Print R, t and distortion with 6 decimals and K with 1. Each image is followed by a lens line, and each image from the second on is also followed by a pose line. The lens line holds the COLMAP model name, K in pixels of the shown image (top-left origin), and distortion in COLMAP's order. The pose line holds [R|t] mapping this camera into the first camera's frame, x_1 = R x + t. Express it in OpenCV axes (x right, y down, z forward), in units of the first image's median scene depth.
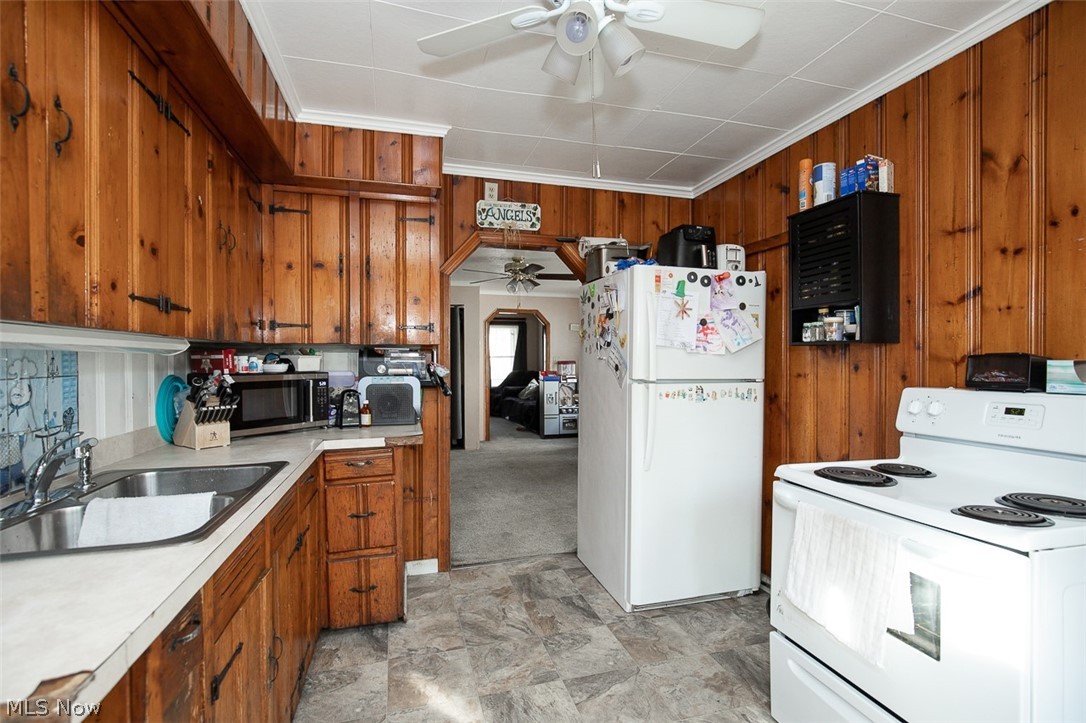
lens RADIAL K [[493.9, 0, 553.5], [0, 493.9, 363.2], [0, 0, 1]] dist [-0.016742, 0.004522]
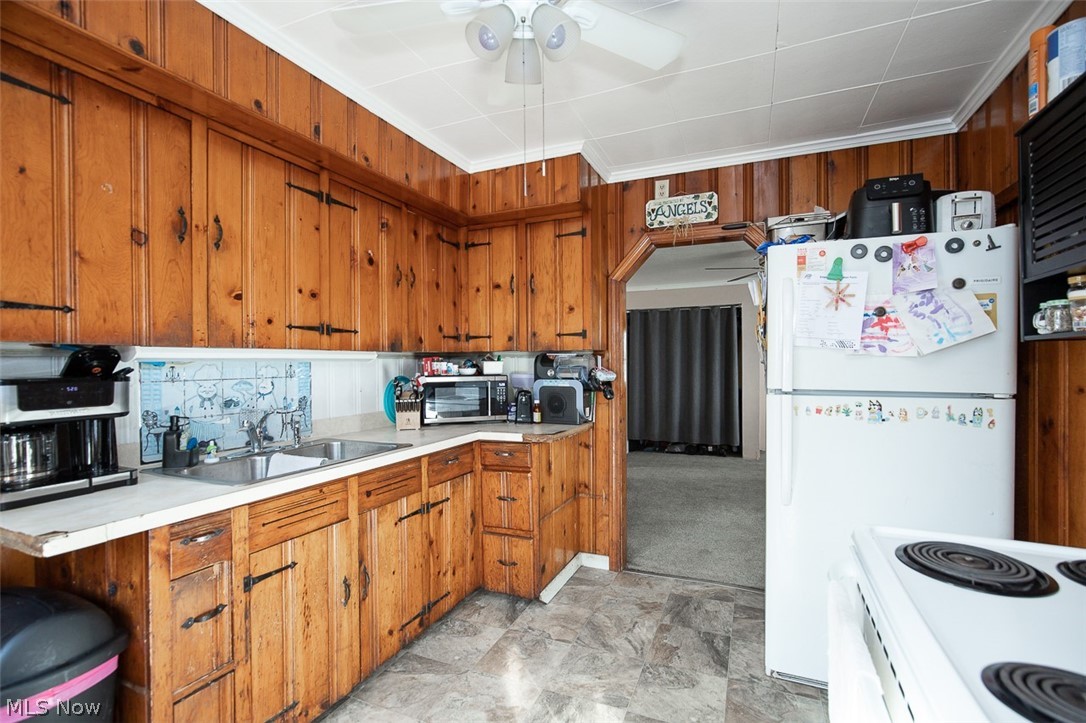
lens RADIAL K [[493.9, 0, 565.2], [0, 493.9, 363.6], [0, 0, 1]] dist [-0.016742, 0.004522]
pose [[0.780313, -0.002114, -0.625386, 0.396604], [0.000666, 0.999997, -0.002550, -0.006570], [0.625389, 0.001573, 0.780312, 0.158842]]
